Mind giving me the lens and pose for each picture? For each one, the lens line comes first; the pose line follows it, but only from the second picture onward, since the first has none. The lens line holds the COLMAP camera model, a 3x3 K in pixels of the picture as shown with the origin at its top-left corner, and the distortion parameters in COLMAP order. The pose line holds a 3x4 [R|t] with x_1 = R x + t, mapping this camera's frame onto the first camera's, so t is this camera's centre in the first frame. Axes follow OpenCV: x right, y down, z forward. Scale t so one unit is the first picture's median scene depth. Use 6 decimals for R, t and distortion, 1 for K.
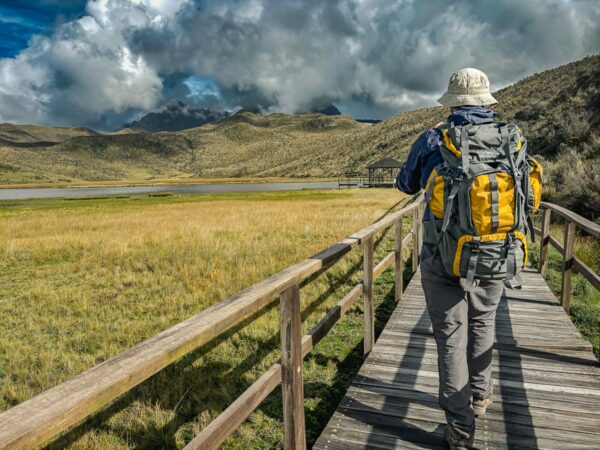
lens RADIAL K [[440.8, 0, 284.0], [0, 440.8, 226.2], [0, 0, 1]] dist [-0.003355, -0.007427]
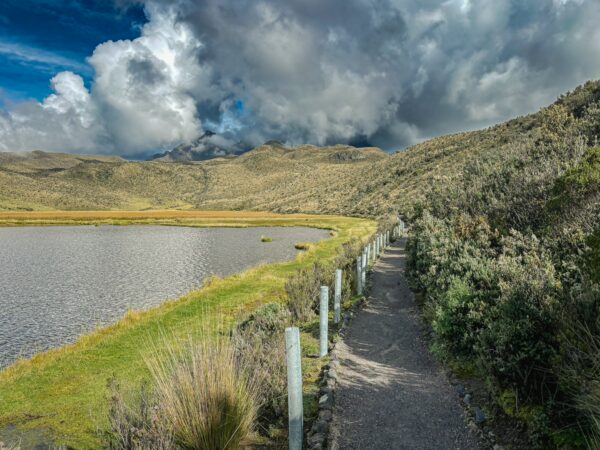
lens RADIAL K [[440.8, 0, 284.0], [0, 440.8, 226.2], [0, 0, 1]] dist [-0.003355, -0.007427]
pose [[0.996690, 0.028827, -0.076015, 0.043458], [-0.034447, 0.996687, -0.073680, -0.016356], [0.073639, 0.076054, 0.994381, 0.127214]]
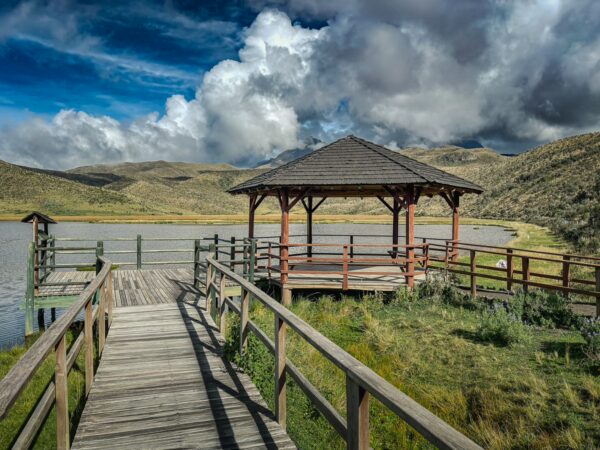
lens RADIAL K [[440.8, 0, 284.0], [0, 440.8, 226.2], [0, 0, 1]] dist [-0.003355, -0.007427]
pose [[0.955589, 0.031228, -0.293043, 0.023667], [-0.054756, 0.995869, -0.072433, -0.009188], [0.289571, 0.085262, 0.953352, 0.070717]]
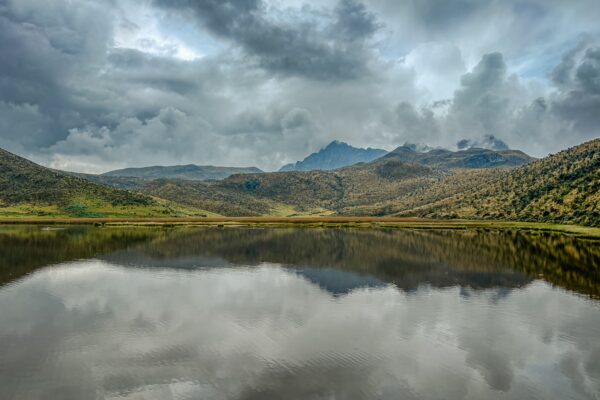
lens RADIAL K [[433.7, 0, 288.9], [0, 433.7, 199.6], [0, 0, 1]] dist [-0.001178, -0.002583]
pose [[0.939159, 0.010385, -0.343326, 0.020654], [-0.060240, 0.989031, -0.134869, -0.011477], [0.338159, 0.147345, 0.929483, 0.091910]]
